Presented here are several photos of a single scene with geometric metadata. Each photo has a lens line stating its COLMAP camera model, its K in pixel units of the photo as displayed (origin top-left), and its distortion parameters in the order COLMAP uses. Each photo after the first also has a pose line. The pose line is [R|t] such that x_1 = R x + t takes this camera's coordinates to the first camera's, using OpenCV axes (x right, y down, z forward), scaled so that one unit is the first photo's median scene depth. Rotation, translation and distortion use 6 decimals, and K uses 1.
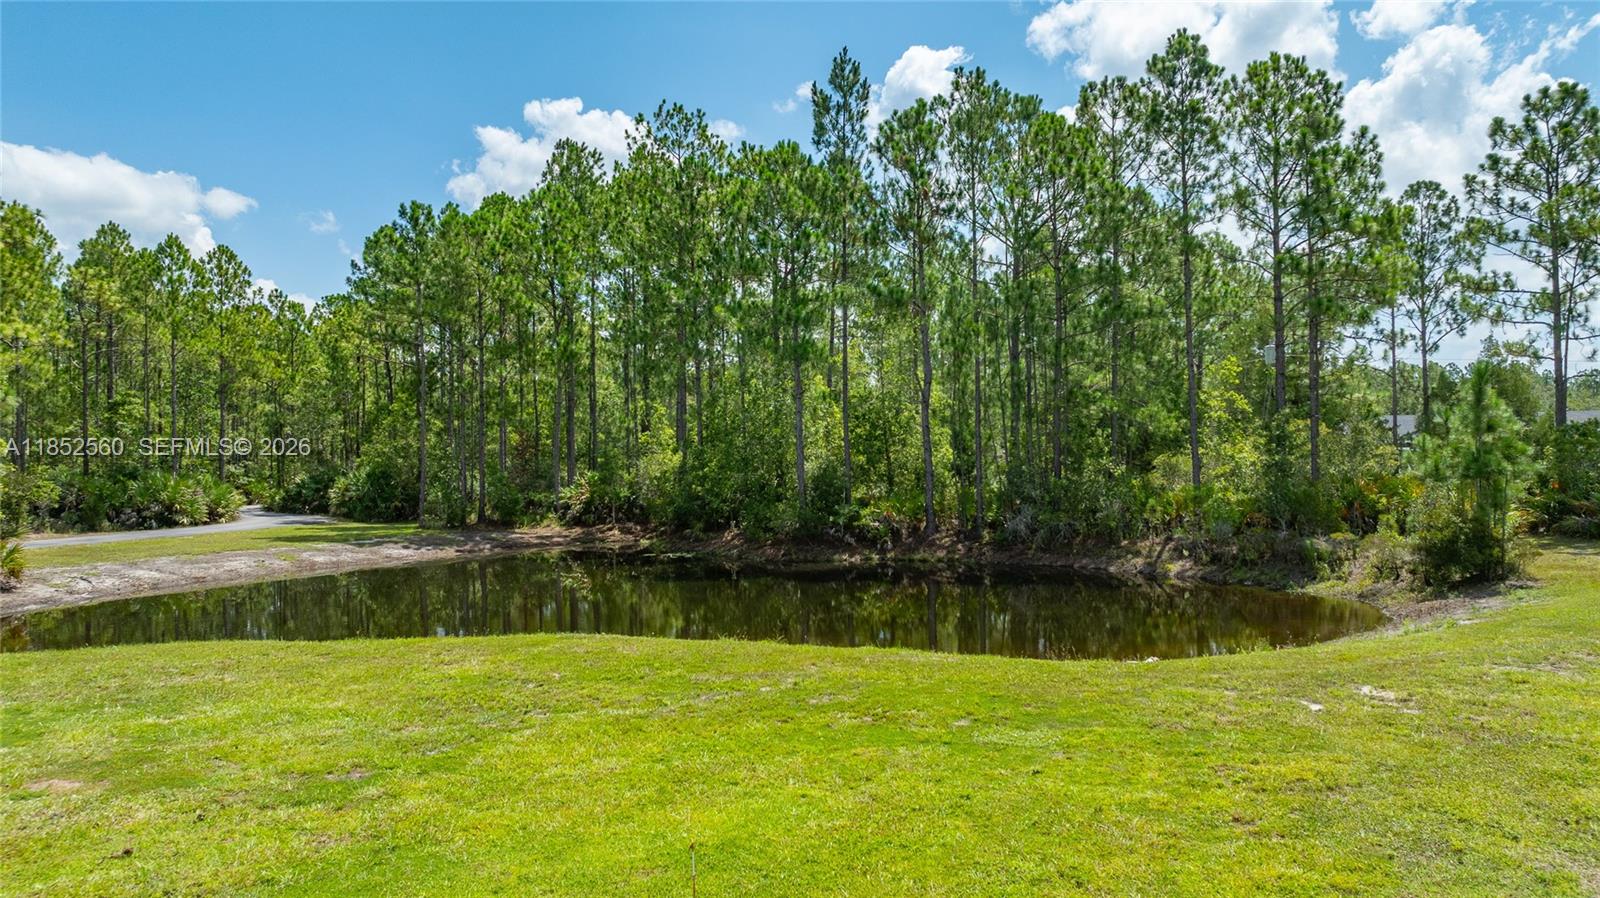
lens RADIAL K [[1135.7, 0, 798.5], [0, 1135.7, 446.7], [0, 0, 1]] dist [0.005782, 0.002364]
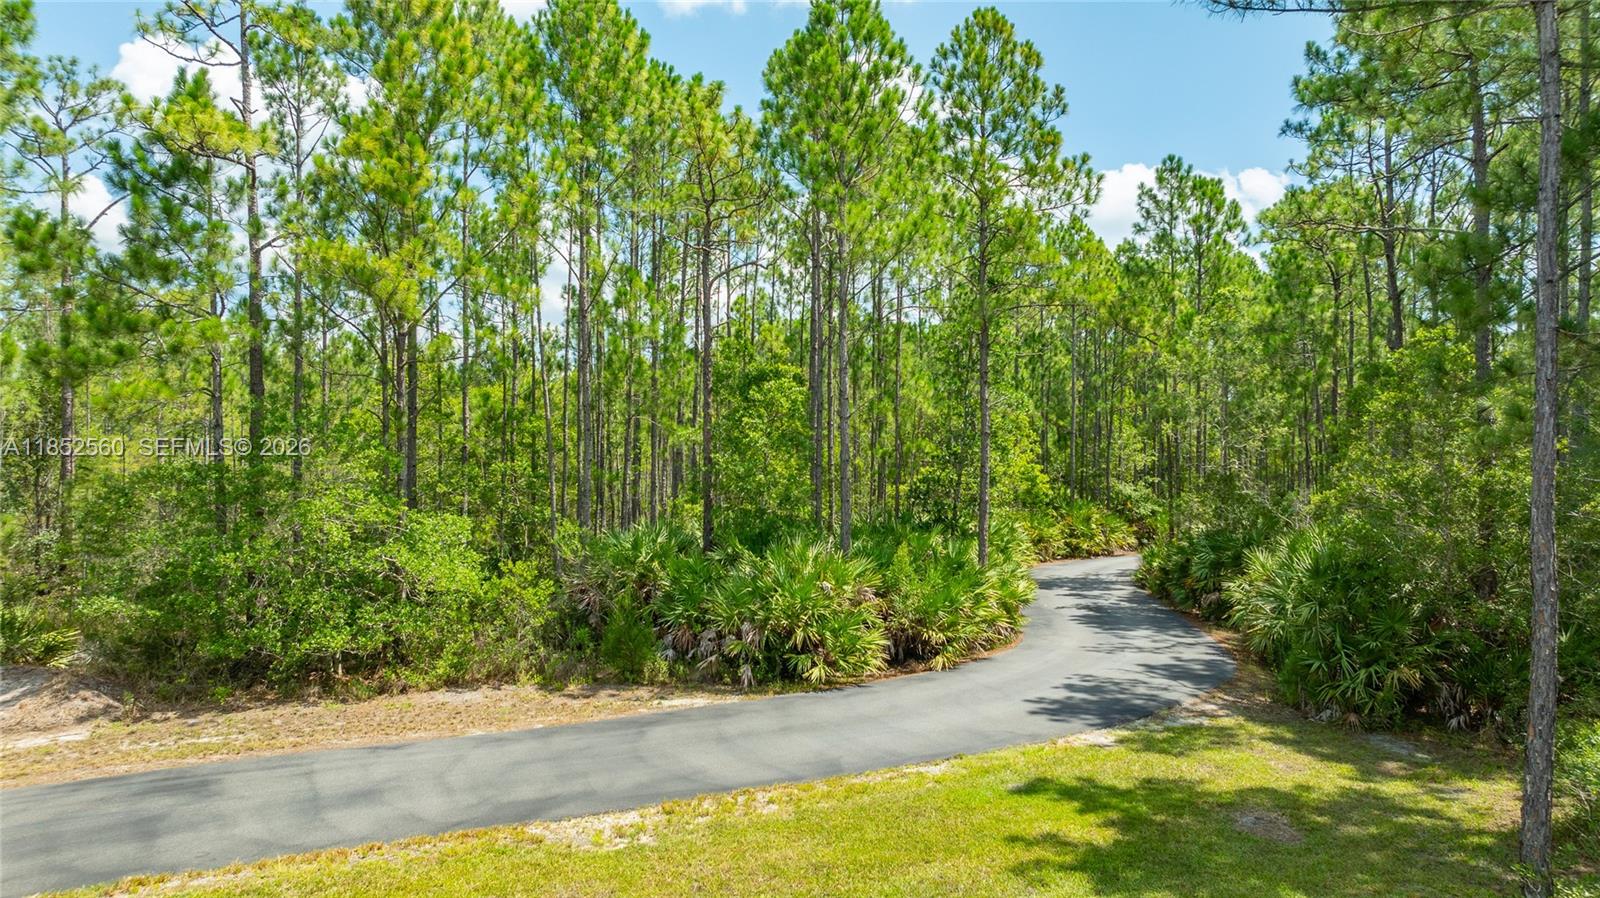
lens RADIAL K [[1135.7, 0, 798.3], [0, 1135.7, 442.9], [0, 0, 1]] dist [0.005782, 0.002364]
pose [[0.665991, 0.010347, -0.745888, -0.228821], [-0.003985, 0.999939, 0.010313, -0.015158], [0.745949, -0.003896, 0.665992, 0.658281]]
